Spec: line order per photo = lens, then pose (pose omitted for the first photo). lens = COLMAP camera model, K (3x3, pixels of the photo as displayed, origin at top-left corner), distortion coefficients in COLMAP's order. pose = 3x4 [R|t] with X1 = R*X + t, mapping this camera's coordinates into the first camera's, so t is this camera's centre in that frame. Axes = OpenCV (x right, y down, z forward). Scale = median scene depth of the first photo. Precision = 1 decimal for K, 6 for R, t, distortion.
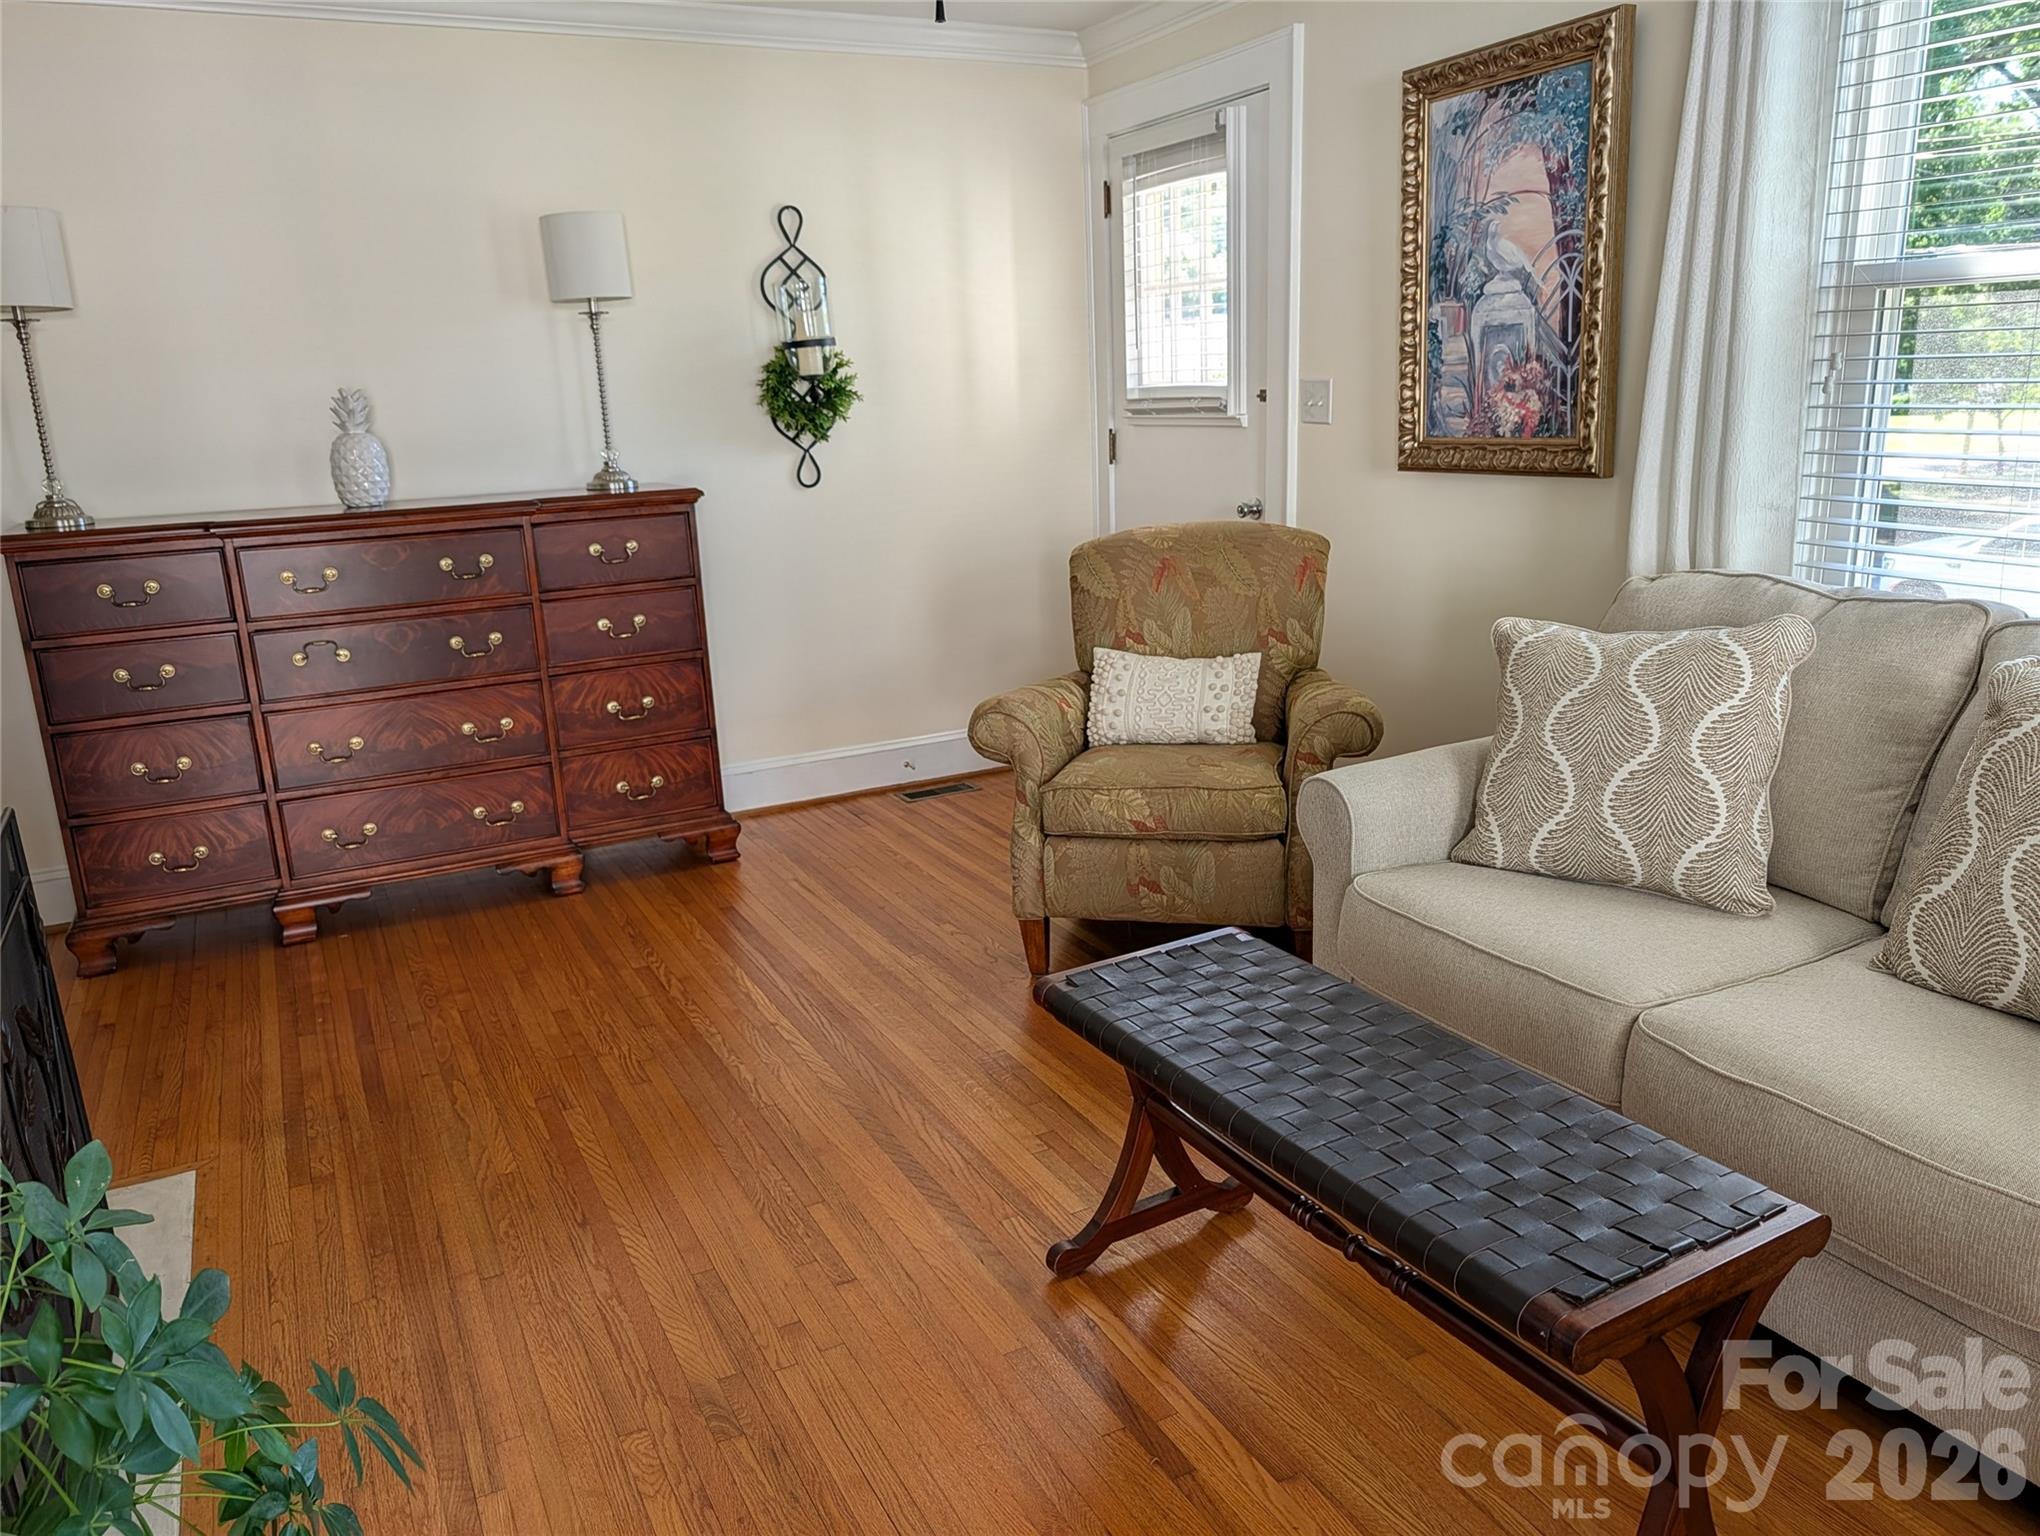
lens RADIAL K [[1479.3, 0, 1012.8], [0, 1479.3, 762.9], [0, 0, 1]] dist [0.017941, -0.009174]
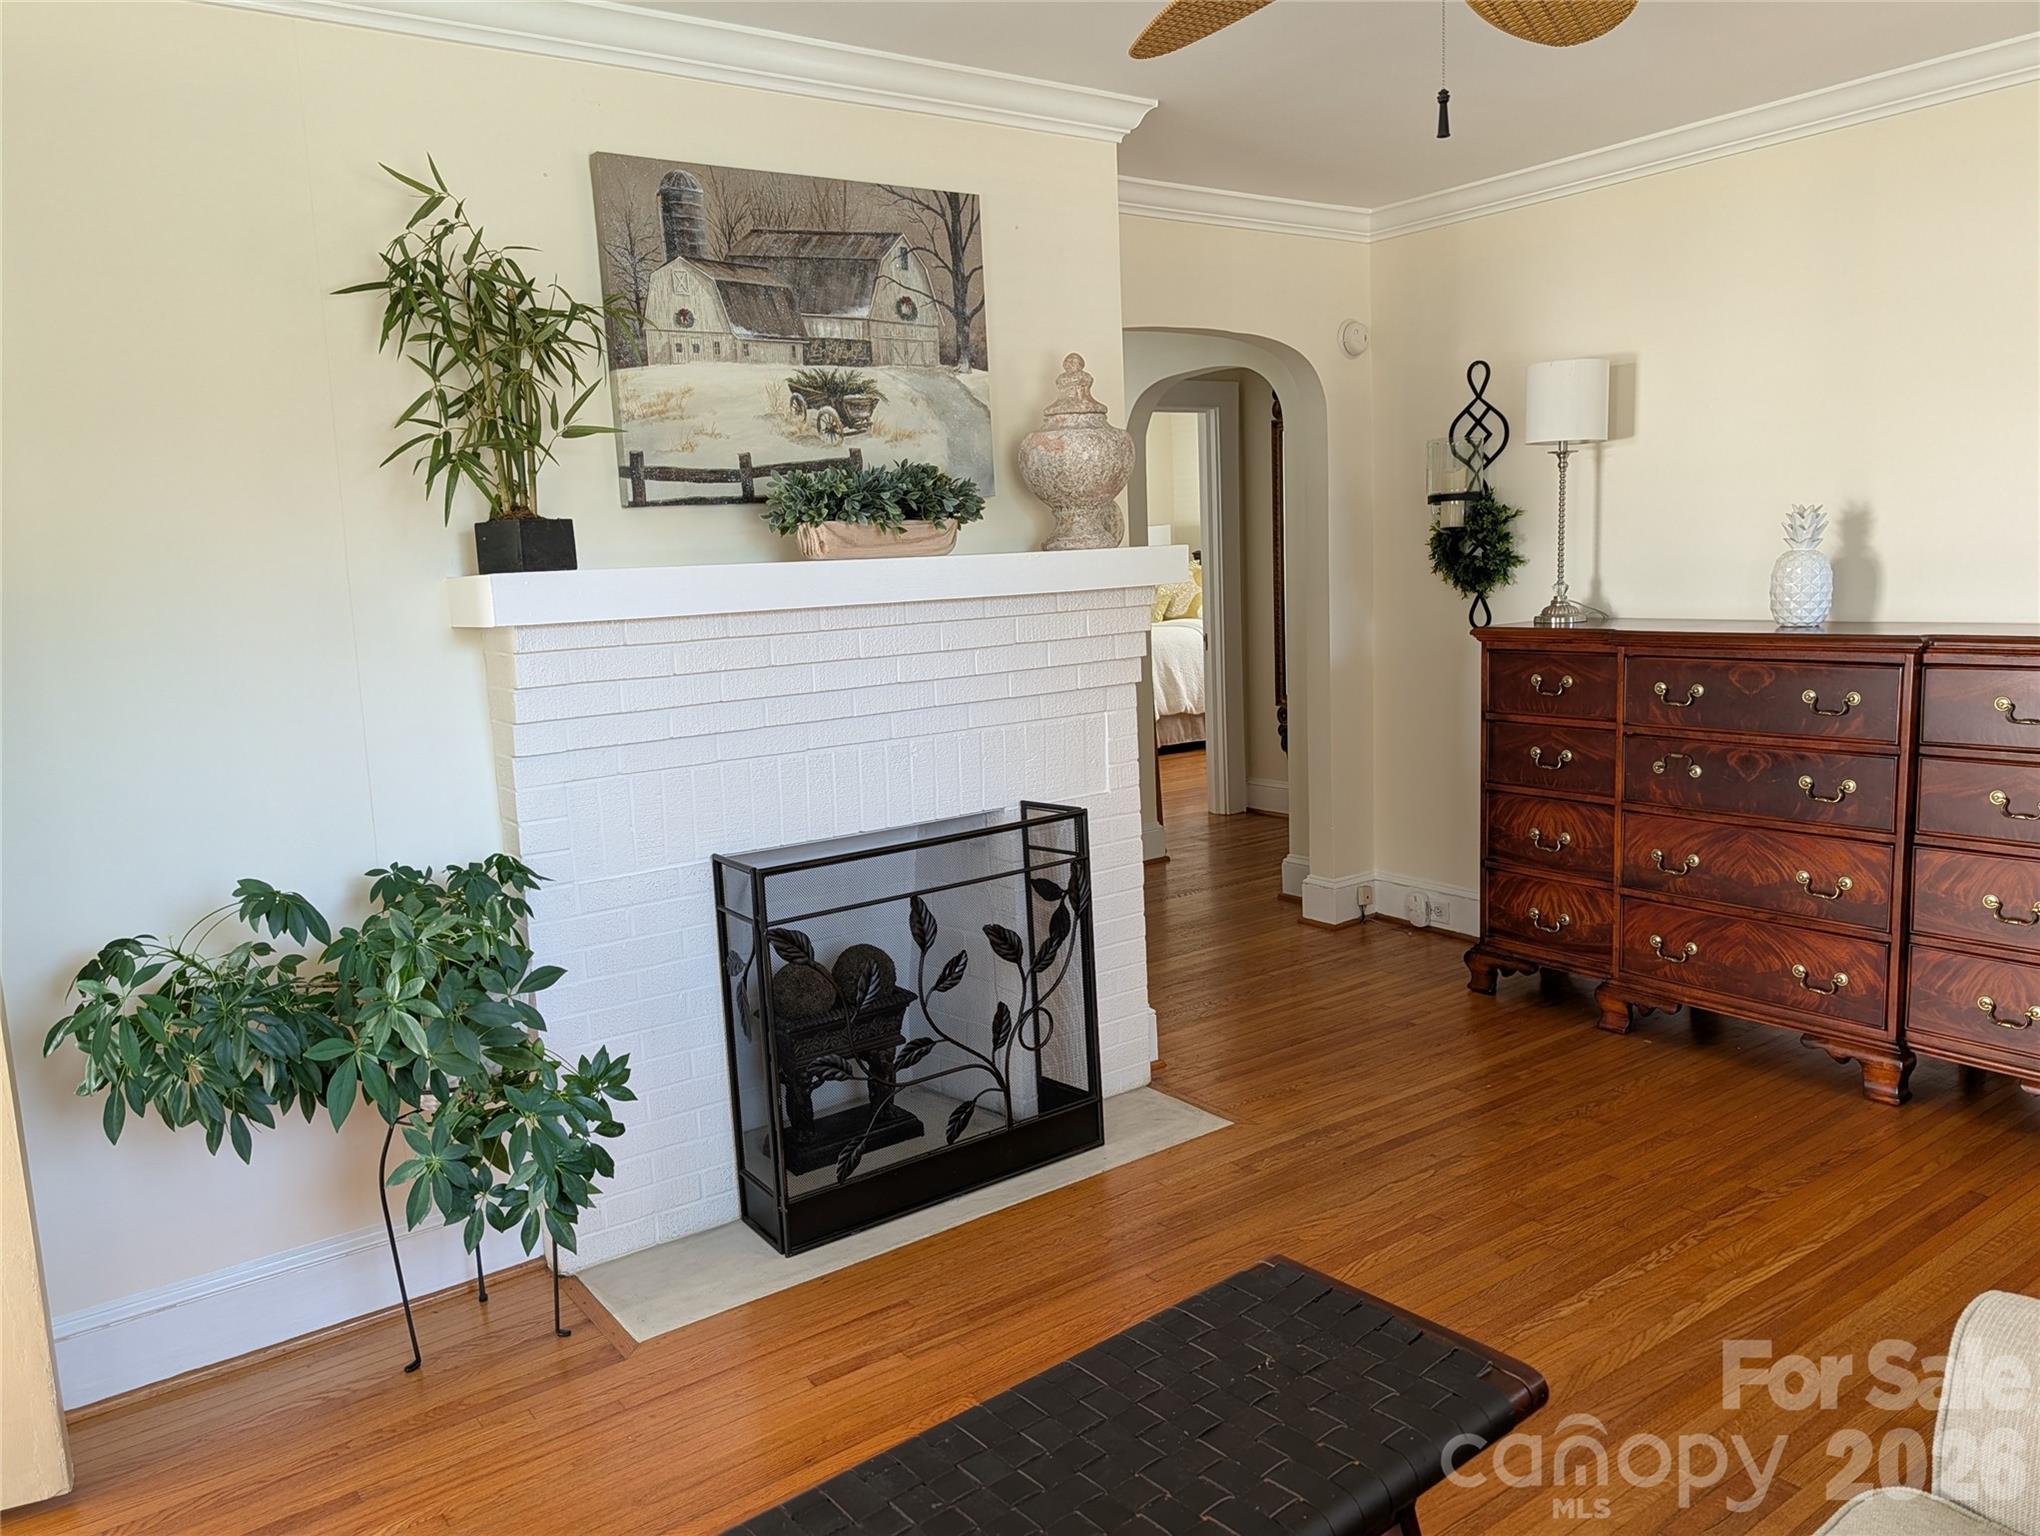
lens RADIAL K [[1479.3, 0, 1018.4], [0, 1479.3, 779.6], [0, 0, 1]] dist [0.017941, -0.009174]
pose [[0.149606, 0.186959, -0.970909, 0.442725], [-0.205236, 0.966445, 0.154475, -0.126176], [0.967211, 0.176155, 0.182956, 0.373388]]
